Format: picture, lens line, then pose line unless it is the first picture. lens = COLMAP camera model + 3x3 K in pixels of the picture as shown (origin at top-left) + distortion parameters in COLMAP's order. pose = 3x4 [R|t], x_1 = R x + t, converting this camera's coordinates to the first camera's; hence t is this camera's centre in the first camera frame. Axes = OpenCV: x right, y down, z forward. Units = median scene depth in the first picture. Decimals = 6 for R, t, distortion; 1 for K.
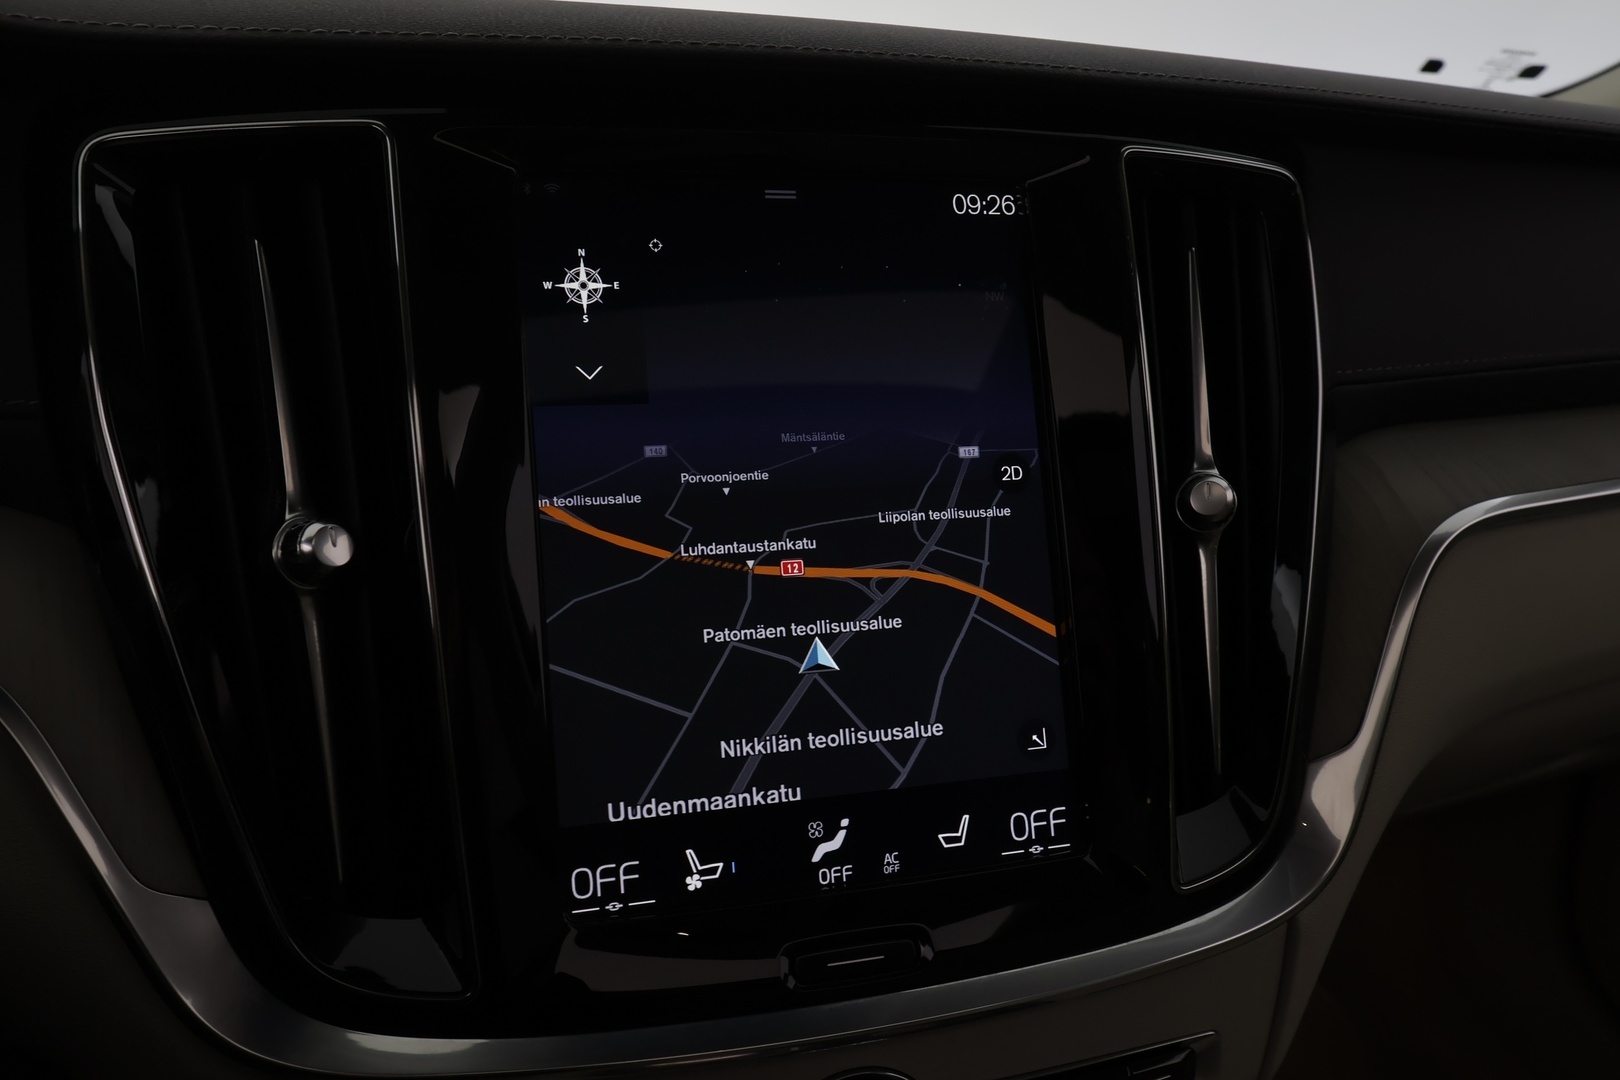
lens RADIAL K [[1299.1, 0, 872.6], [0, 1299.1, 575.0], [0, 0, 1]] dist [0.000924, 0.015818]
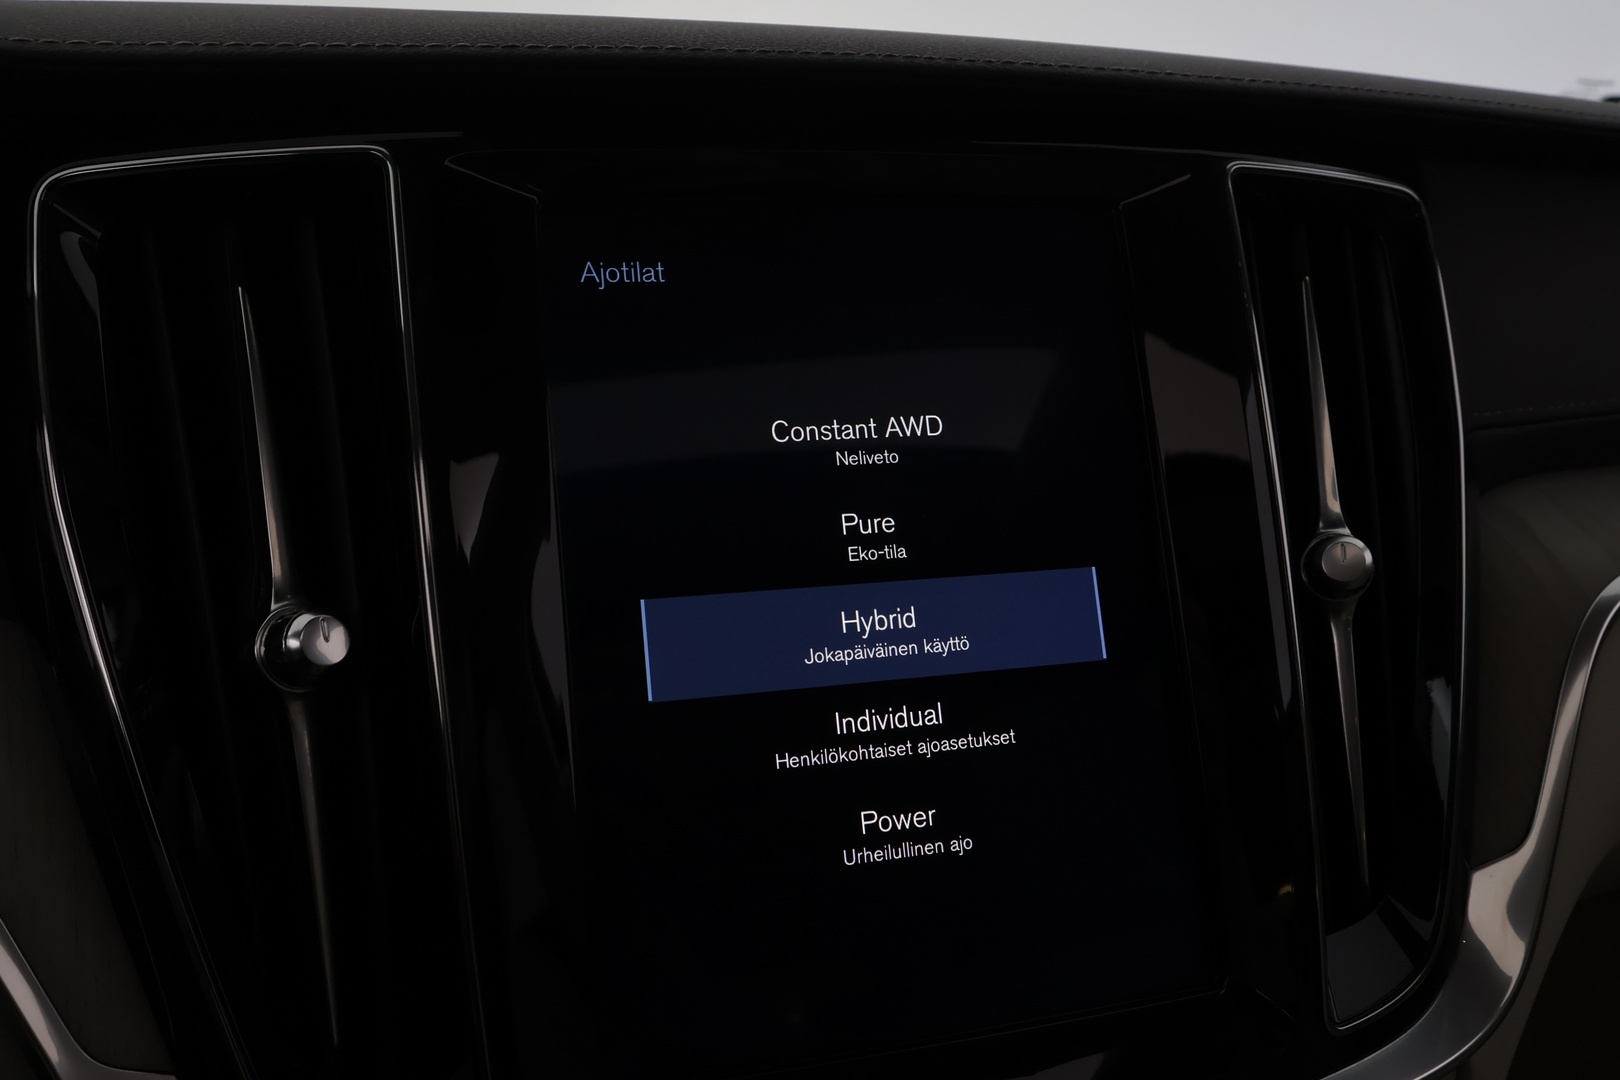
lens RADIAL K [[1299.1, 0, 866.0], [0, 1299.1, 586.8], [0, 0, 1]] dist [0.000924, 0.015818]
pose [[0.999704, -0.022236, -0.009899, -0.051913], [0.021703, 0.998457, -0.051109, -0.005829], [0.011020, 0.050879, 0.998644, 0.148832]]
